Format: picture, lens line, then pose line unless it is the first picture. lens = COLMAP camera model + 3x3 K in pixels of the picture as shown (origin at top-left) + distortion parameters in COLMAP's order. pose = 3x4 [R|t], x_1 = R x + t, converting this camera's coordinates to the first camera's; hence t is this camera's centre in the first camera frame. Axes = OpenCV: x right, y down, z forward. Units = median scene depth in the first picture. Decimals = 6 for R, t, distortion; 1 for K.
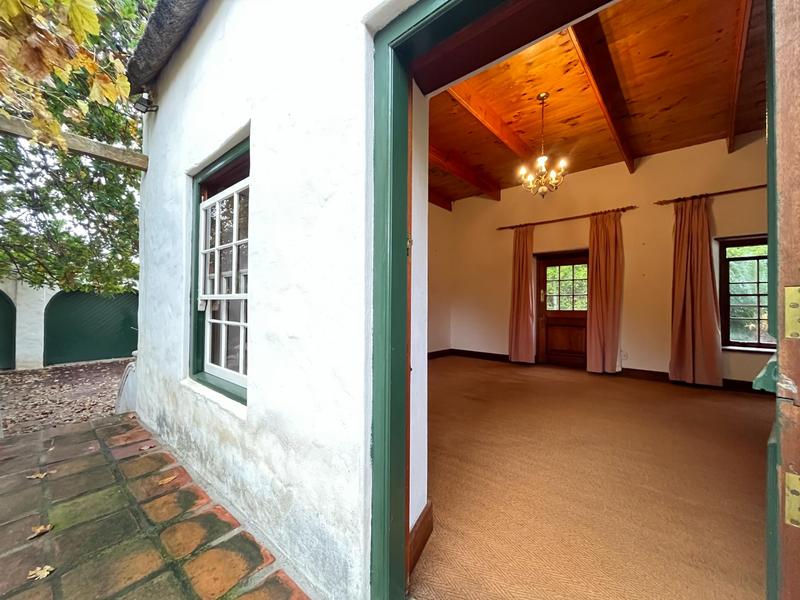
lens RADIAL K [[322.9, 0, 400.3], [0, 322.9, 302.4], [0, 0, 1]] dist [-0.002208, 0.000034]
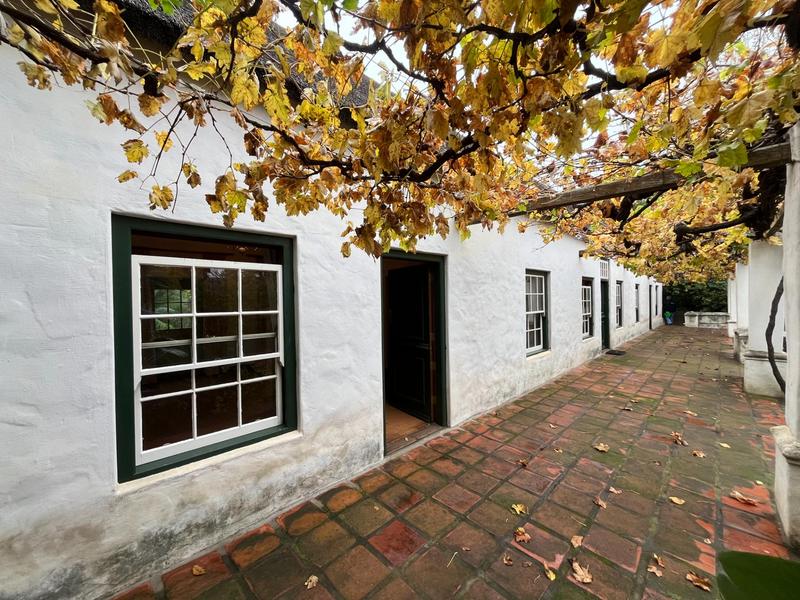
lens RADIAL K [[322.9, 0, 400.3], [0, 322.9, 302.4], [0, 0, 1]] dist [-0.002208, 0.000034]
pose [[0.078022, -0.022025, 0.996708, -2.082177], [0.005840, 0.999749, 0.021635, -0.314063], [-0.996935, 0.004133, 0.078131, 0.446722]]
